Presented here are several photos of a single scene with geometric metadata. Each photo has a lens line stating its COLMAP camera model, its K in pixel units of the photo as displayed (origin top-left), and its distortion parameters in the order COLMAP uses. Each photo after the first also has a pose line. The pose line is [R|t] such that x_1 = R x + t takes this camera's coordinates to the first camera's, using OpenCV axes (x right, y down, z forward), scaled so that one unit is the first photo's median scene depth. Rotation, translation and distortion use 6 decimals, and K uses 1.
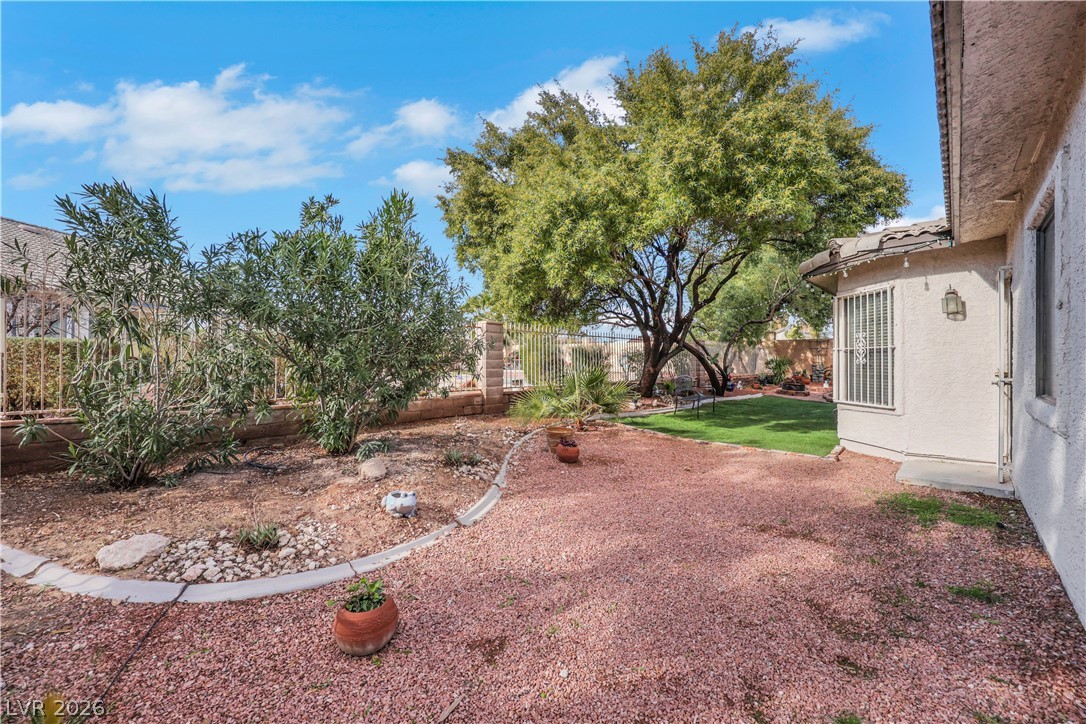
lens RADIAL K [[451.0, 0, 536.6], [0, 451.0, 355.6], [0, 0, 1]] dist [0.002441, 0.000122]
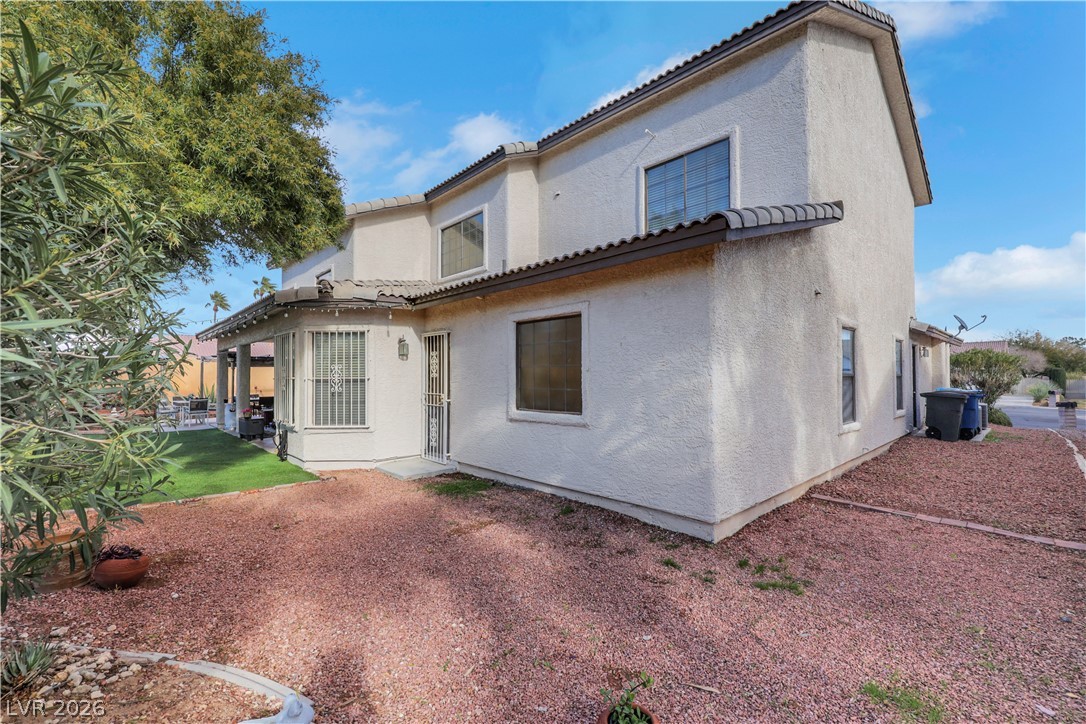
lens RADIAL K [[473.7, 0, 543.0], [0, 473.7, 362.0], [0, 0, 1]] dist [0.001349, 0.000065]
pose [[0.079252, 0.023937, 0.996567, -0.491862], [-0.002752, 0.999713, -0.023794, -0.033808], [-0.996851, -0.000856, 0.079295, 0.409990]]
